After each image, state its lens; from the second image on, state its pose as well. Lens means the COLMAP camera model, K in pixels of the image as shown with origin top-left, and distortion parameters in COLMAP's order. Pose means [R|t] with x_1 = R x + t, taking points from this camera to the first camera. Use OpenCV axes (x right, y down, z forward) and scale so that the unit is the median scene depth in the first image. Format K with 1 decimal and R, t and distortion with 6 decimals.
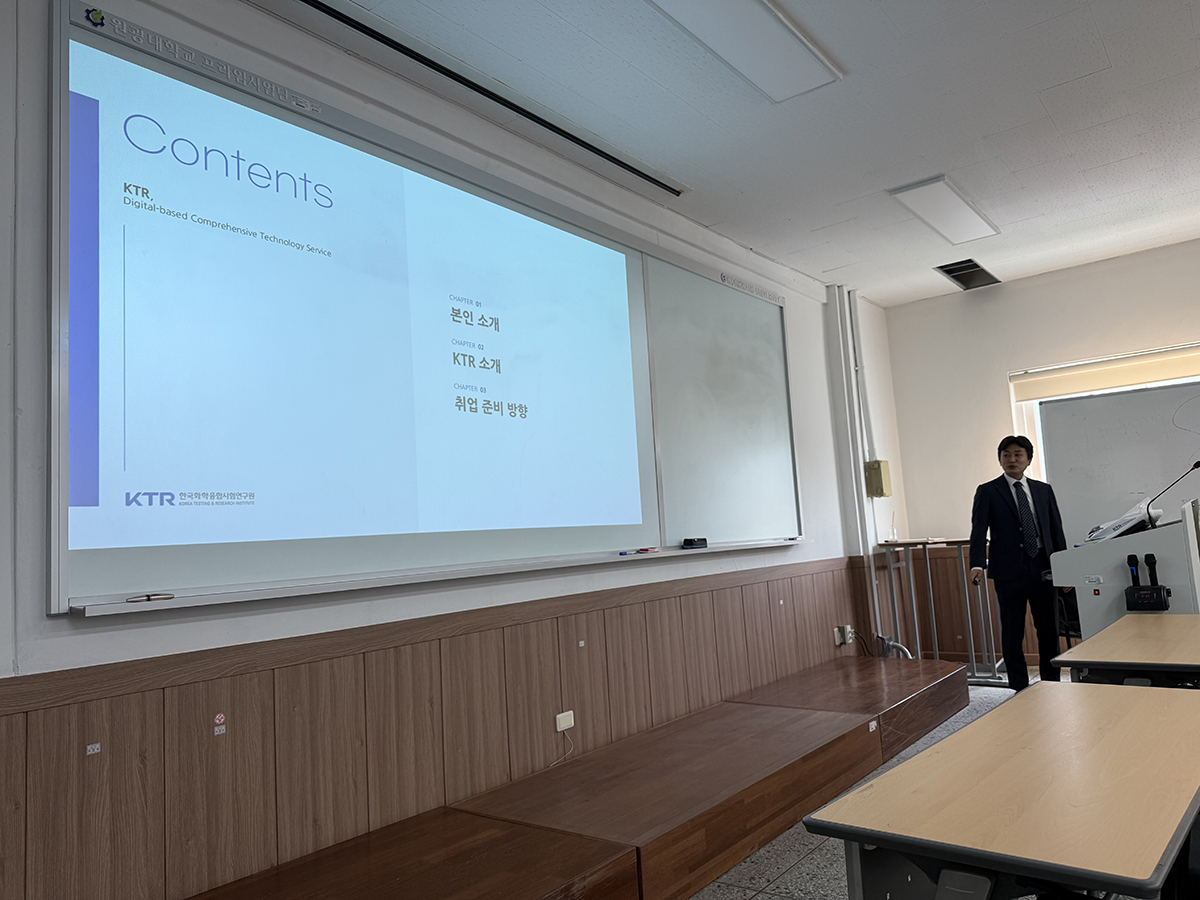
lens RADIAL K [[848.8, 0, 597.4], [0, 848.8, 449.5], [0, 0, 1]] dist [0.021951, -0.022689]
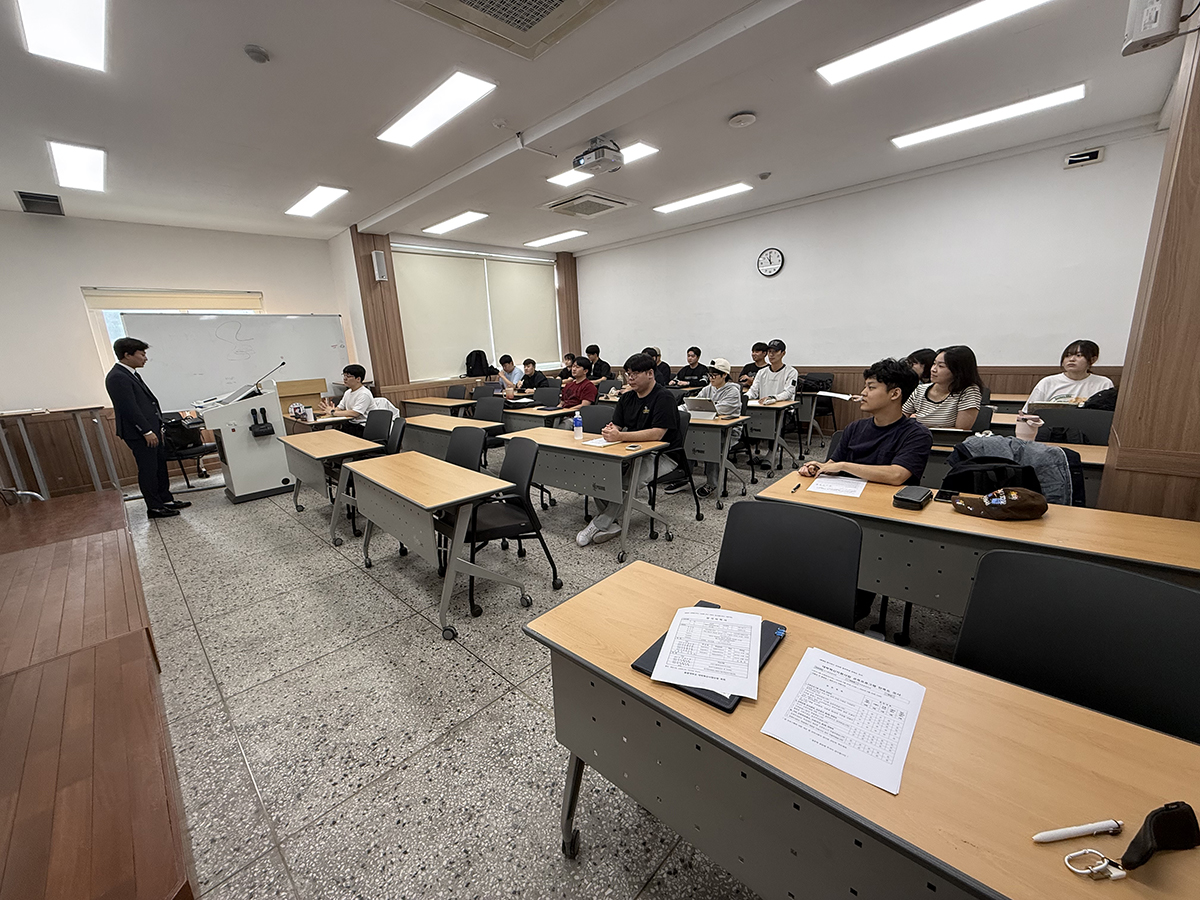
lens RADIAL K [[482.6, 0, 597.2], [0, 482.6, 451.5], [0, 0, 1]] dist [0.004450, -0.000506]
pose [[0.113718, -0.166095, 0.979531, -0.477966], [-0.060514, 0.982938, 0.173698, -0.026212], [-0.991668, -0.079028, 0.101727, 0.108802]]
